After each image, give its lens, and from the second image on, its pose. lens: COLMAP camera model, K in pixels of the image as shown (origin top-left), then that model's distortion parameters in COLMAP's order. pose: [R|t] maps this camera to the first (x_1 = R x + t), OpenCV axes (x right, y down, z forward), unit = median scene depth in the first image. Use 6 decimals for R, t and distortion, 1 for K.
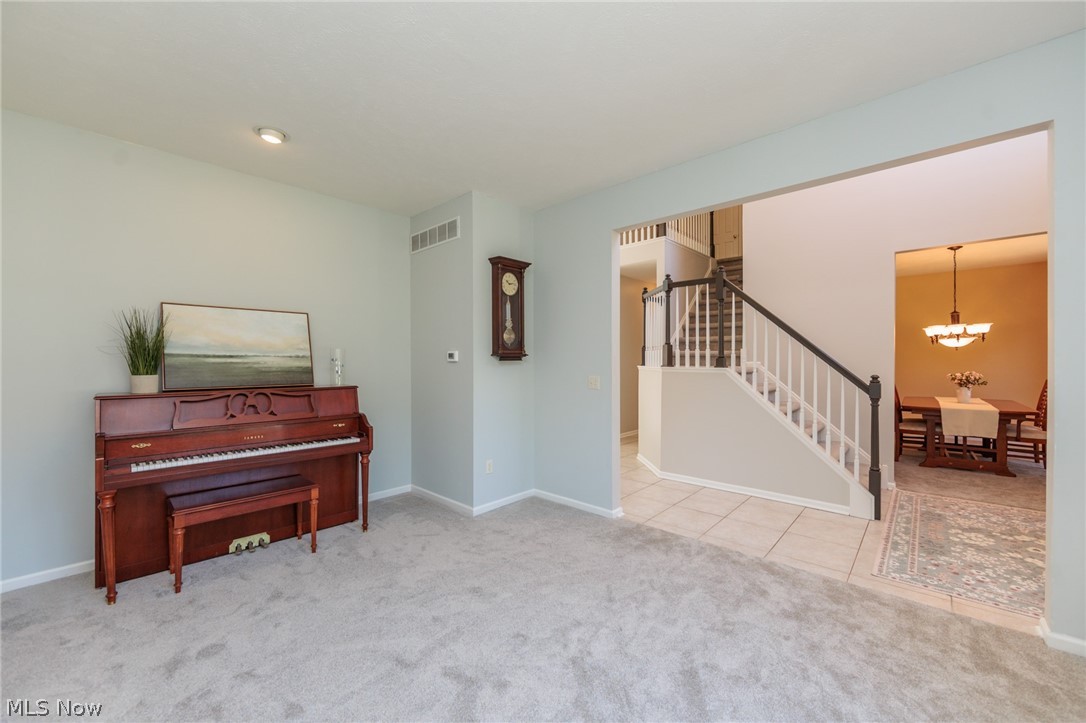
lens RADIAL K [[423.6, 0, 538.3], [0, 423.6, 360.6], [0, 0, 1]] dist [-0.006169, -0.000295]
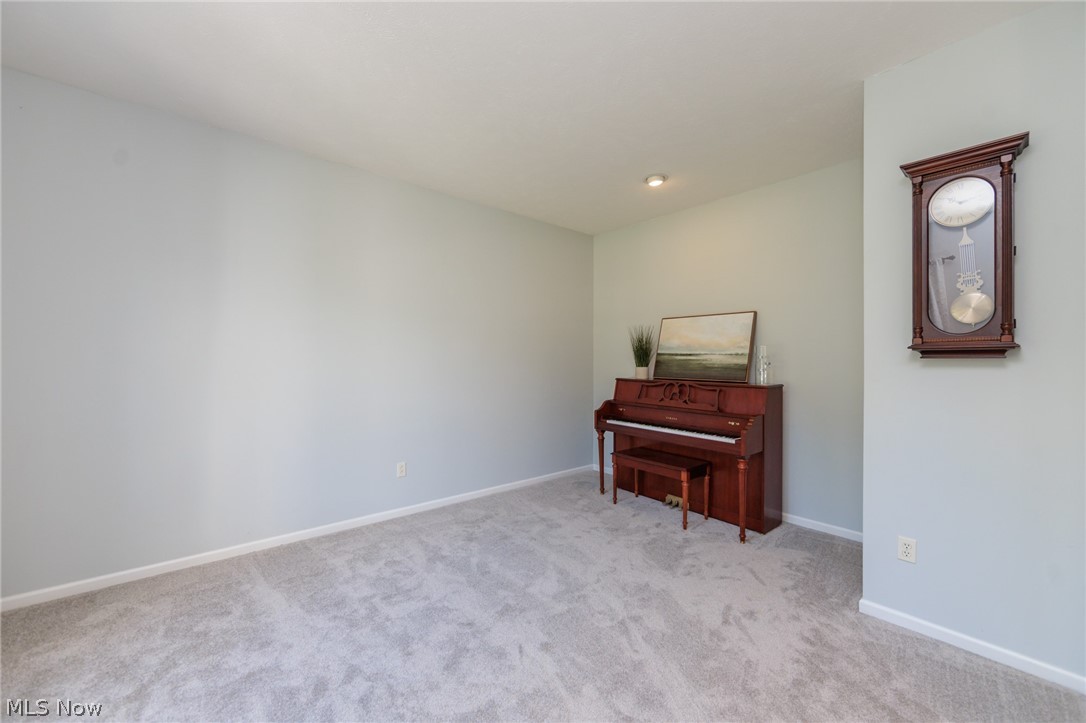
lens RADIAL K [[423.6, 0, 541.9], [0, 423.6, 362.2], [0, 0, 1]] dist [-0.006169, -0.000295]
pose [[-0.094546, 0.006209, -0.995501, 0.575837], [-0.010204, 0.999922, 0.007206, 0.008270], [0.995468, 0.010839, -0.094475, 0.683544]]
